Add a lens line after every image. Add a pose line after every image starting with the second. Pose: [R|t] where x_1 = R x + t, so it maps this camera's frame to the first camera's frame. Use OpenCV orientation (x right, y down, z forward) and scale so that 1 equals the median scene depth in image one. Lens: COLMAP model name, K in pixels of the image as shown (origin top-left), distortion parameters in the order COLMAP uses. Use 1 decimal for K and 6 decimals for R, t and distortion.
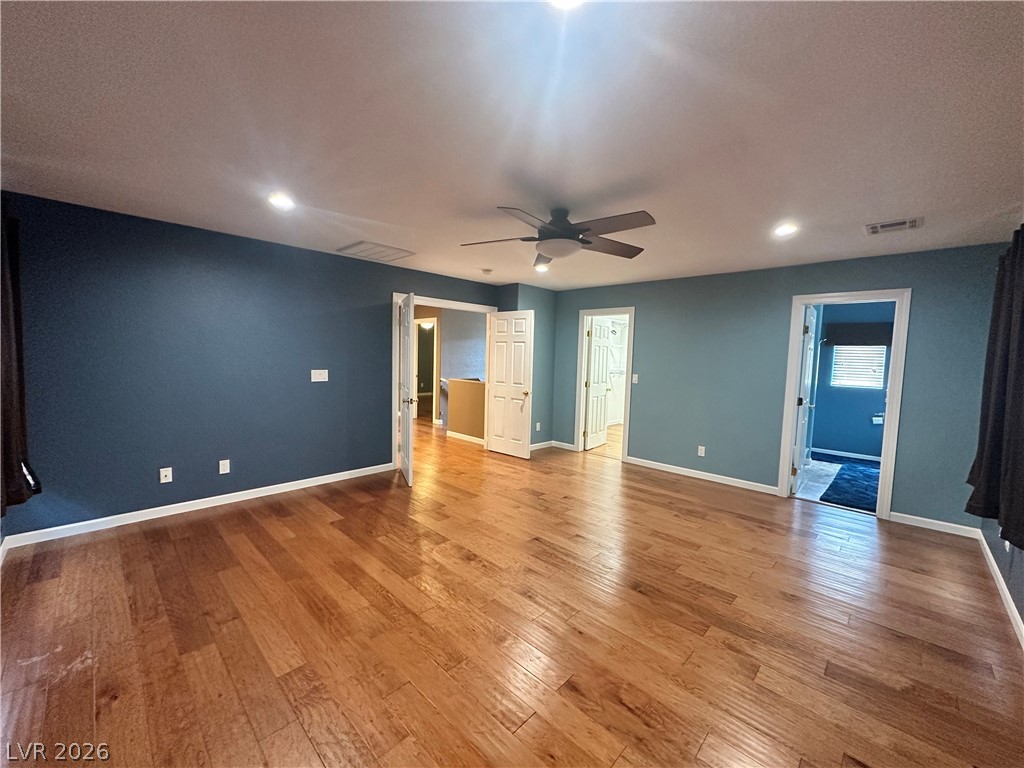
lens RADIAL K [[407.9, 0, 512.0], [0, 407.9, 384.0], [0, 0, 1]] dist [-0.001833, -0.000002]
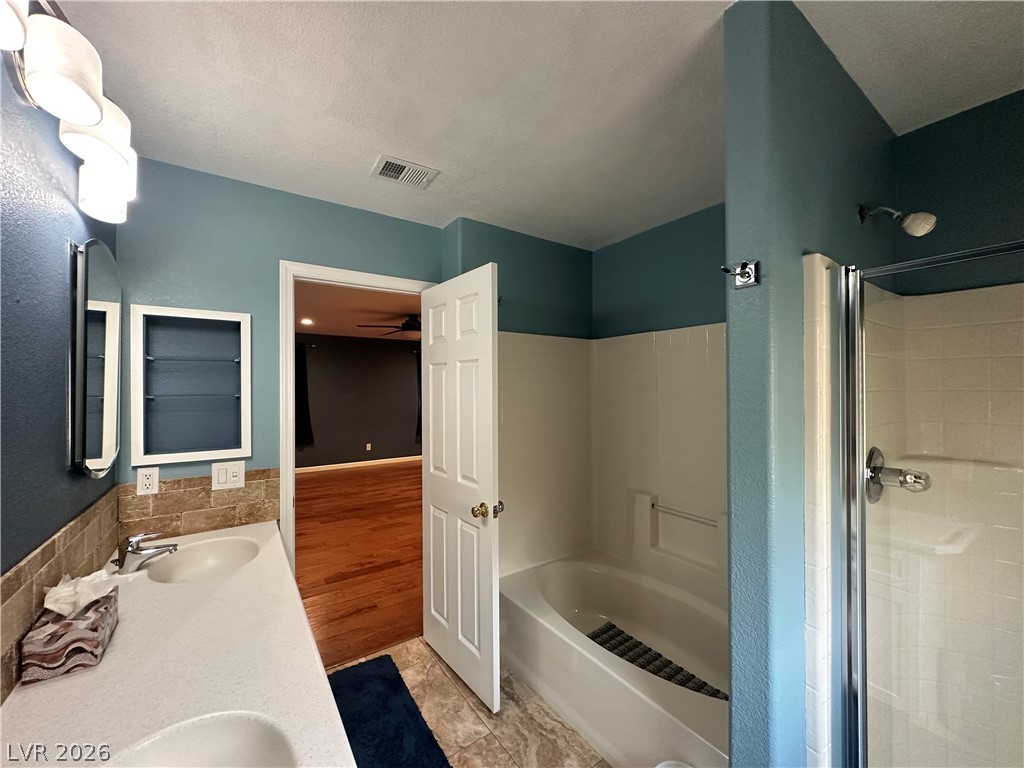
lens RADIAL K [[407.9, 0, 512.0], [0, 407.9, 384.0], [0, 0, 1]] dist [-0.001833, -0.000002]
pose [[-0.199738, -0.024144, -0.979552, 2.214205], [-0.063129, 0.997936, -0.011724, -0.135978], [0.977814, 0.059497, -0.200850, 2.194612]]
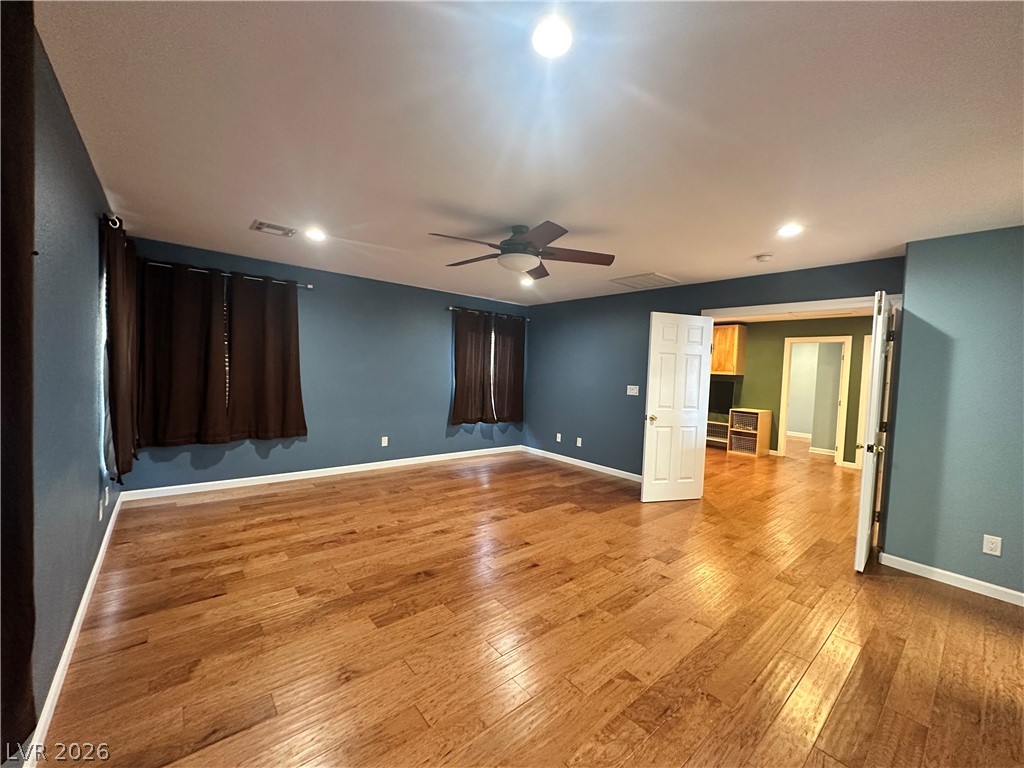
lens RADIAL K [[407.9, 0, 512.0], [0, 407.9, 384.0], [0, 0, 1]] dist [-0.001833, -0.000002]
pose [[-0.098409, 0.009807, -0.995098, 1.366307], [-0.113794, 0.993282, 0.021042, -0.040567], [0.988619, 0.115307, -0.096632, 1.293834]]
